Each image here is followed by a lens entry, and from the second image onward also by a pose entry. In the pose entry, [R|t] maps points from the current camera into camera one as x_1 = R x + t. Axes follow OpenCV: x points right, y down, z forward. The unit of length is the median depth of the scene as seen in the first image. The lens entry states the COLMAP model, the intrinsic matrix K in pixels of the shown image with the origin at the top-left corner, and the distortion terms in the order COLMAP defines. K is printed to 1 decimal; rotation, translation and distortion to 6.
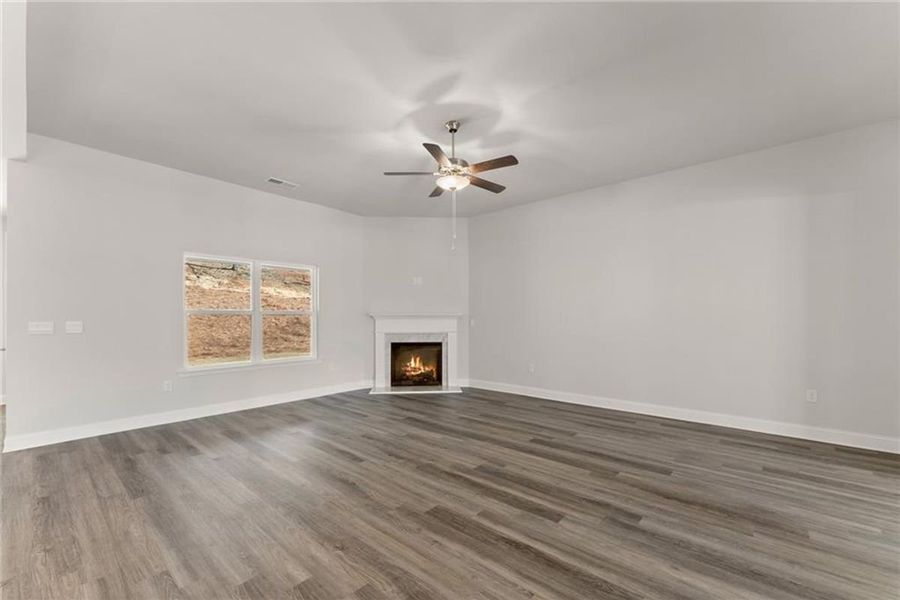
lens RADIAL K [[364.0, 0, 440.9], [0, 364.0, 318.4], [0, 0, 1]] dist [-0.001315, -0.000199]
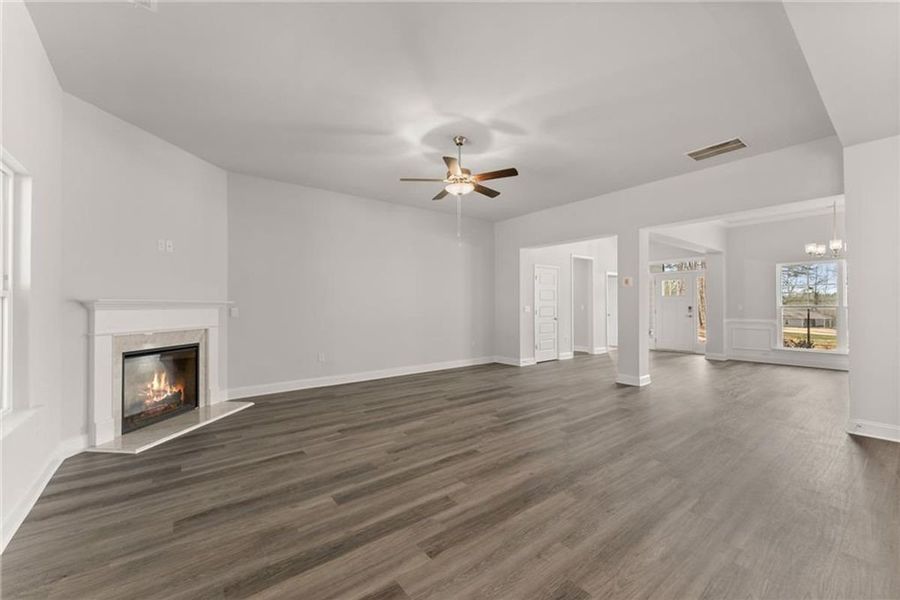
lens RADIAL K [[364.0, 0, 448.2], [0, 364.0, 302.0], [0, 0, 1]] dist [-0.001315, -0.000199]
pose [[0.182411, 0.013367, 0.983131, -0.818280], [0.006302, 0.999871, -0.014763, 0.004289], [-0.983202, 0.008889, 0.182304, 0.608812]]
